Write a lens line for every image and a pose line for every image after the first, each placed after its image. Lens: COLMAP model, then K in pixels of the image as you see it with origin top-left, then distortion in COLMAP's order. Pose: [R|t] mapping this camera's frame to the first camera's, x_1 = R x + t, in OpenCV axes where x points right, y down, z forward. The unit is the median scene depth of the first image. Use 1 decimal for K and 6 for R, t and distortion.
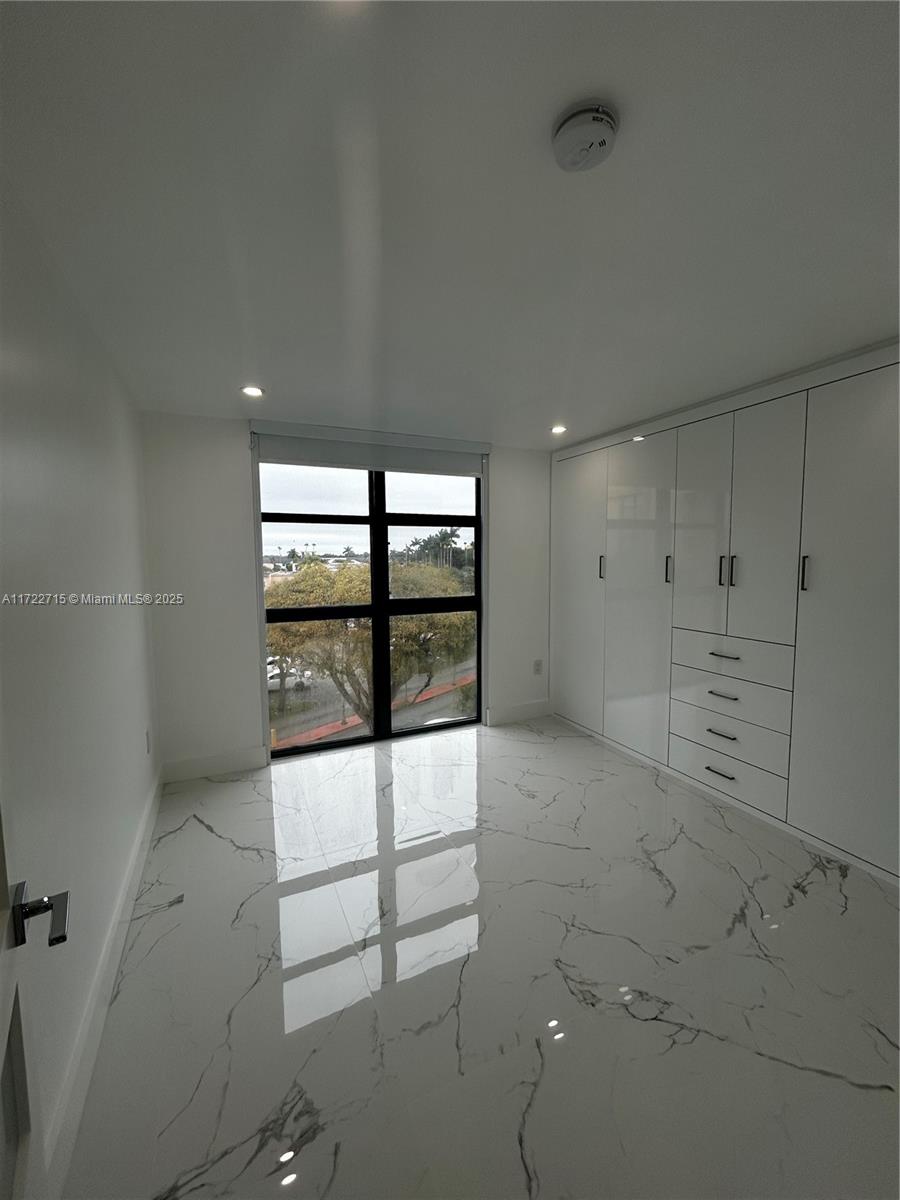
lens RADIAL K [[485.5, 0, 447.4], [0, 485.5, 599.6], [0, 0, 1]] dist [-0.000983, 0.001548]
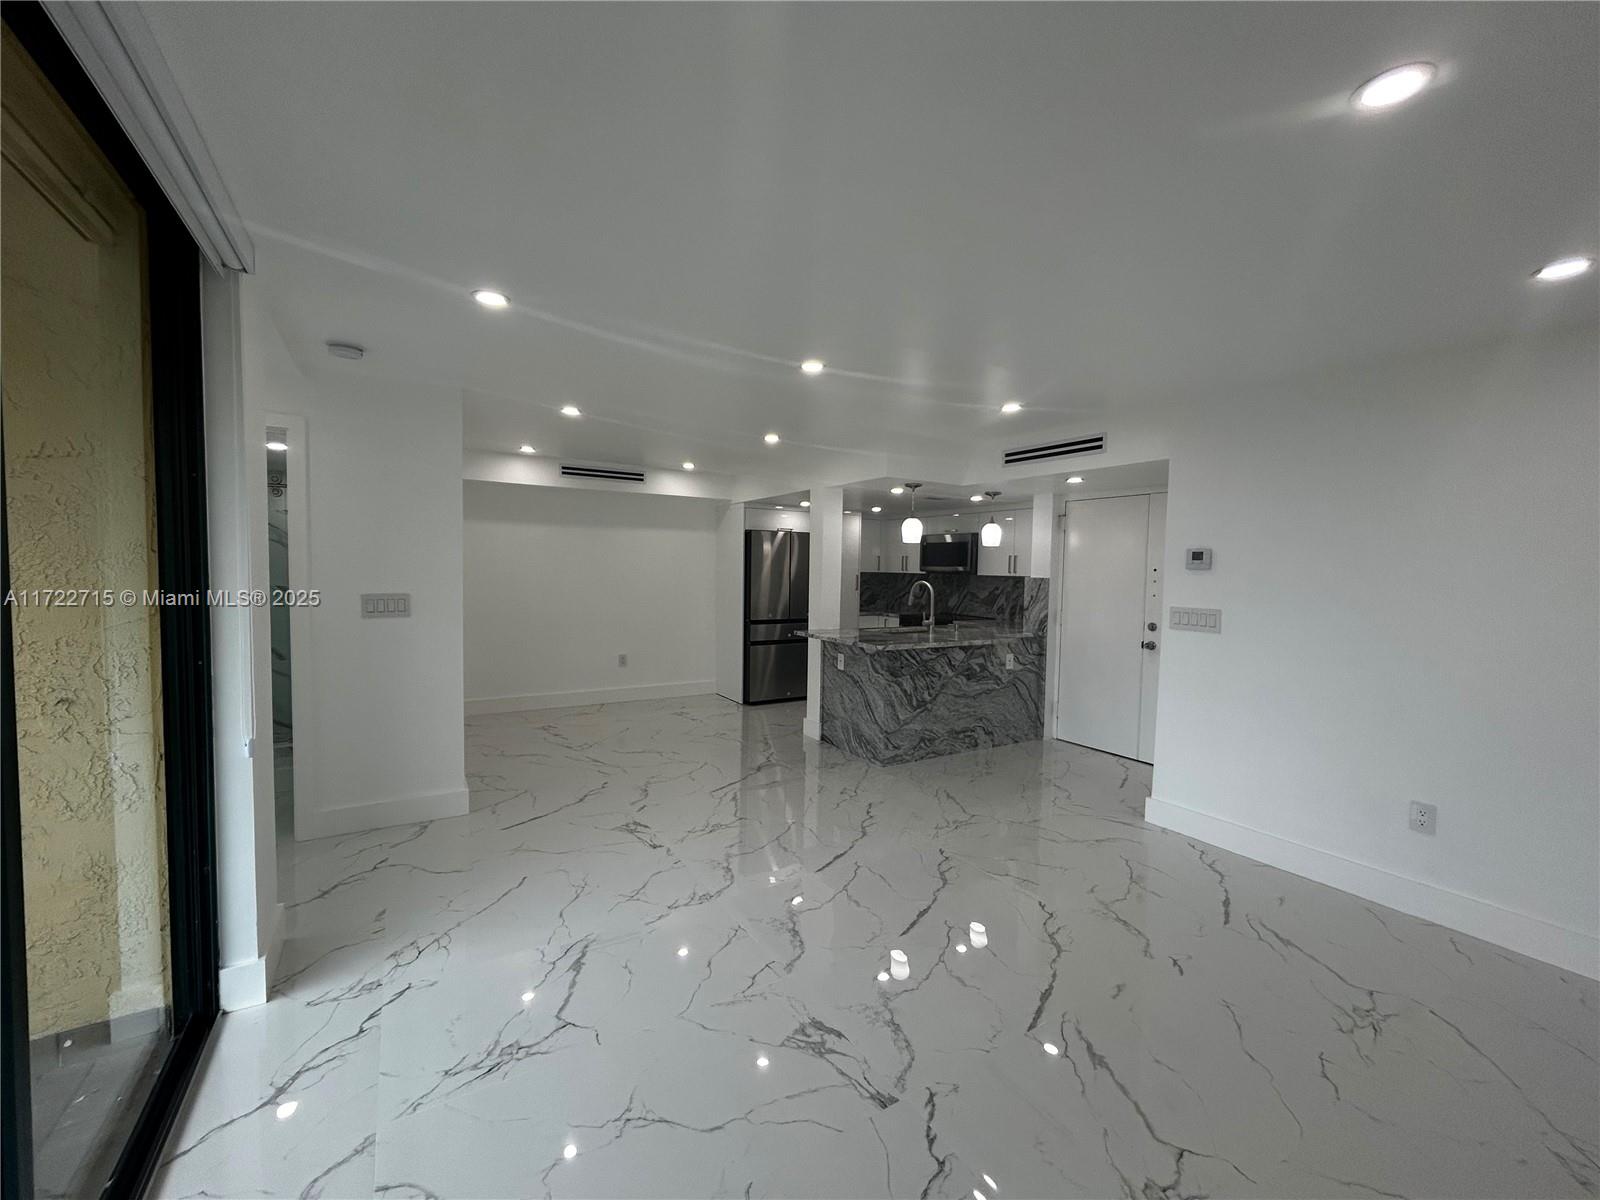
lens RADIAL K [[647.3, 0, 794.9], [0, 647.3, 609.8], [0, 0, 1]] dist [-0.000983, 0.001548]
pose [[-0.109794, -0.056903, 0.992324, -1.487156], [0.073238, 0.995183, 0.065171, -0.034927], [-0.991252, 0.079832, -0.105097, 0.933546]]
